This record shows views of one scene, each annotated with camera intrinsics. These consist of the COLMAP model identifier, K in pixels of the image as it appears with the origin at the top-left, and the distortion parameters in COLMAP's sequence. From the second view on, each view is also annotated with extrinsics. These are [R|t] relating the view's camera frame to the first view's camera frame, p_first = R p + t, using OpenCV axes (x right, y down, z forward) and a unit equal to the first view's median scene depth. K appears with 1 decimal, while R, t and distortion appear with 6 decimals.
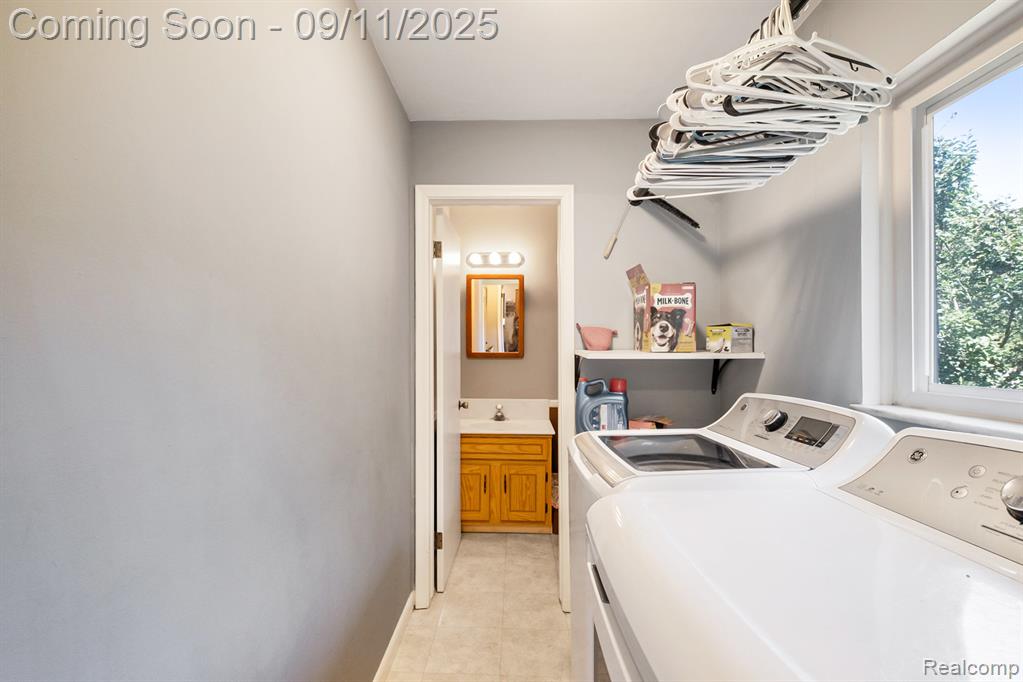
lens RADIAL K [[440.7, 0, 512.0], [0, 440.7, 342.6], [0, 0, 1]] dist [-0.000050, -0.004096]
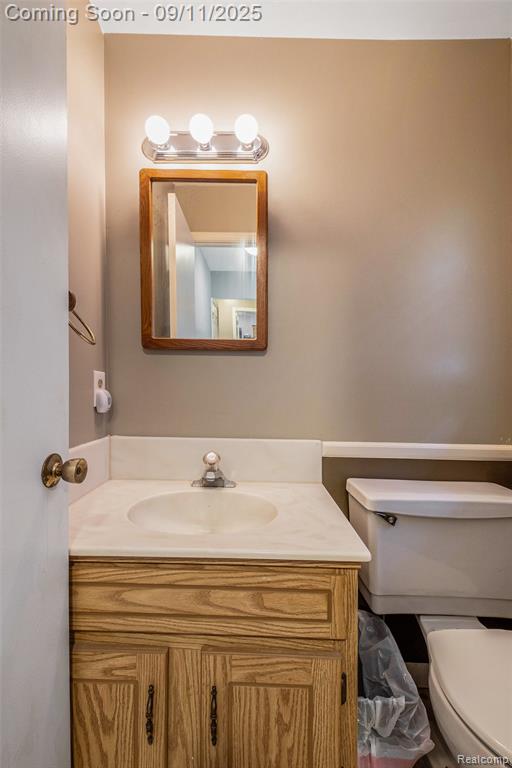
lens RADIAL K [[330.9, 0, 253.7], [0, 330.9, 387.8], [0, 0, 1]] dist [-0.000050, -0.004096]
pose [[0.999957, -0.000763, 0.009217, 0.010867], [0.000777, 0.999999, -0.001460, 0.086792], [-0.009216, 0.001467, 0.999956, 0.759716]]
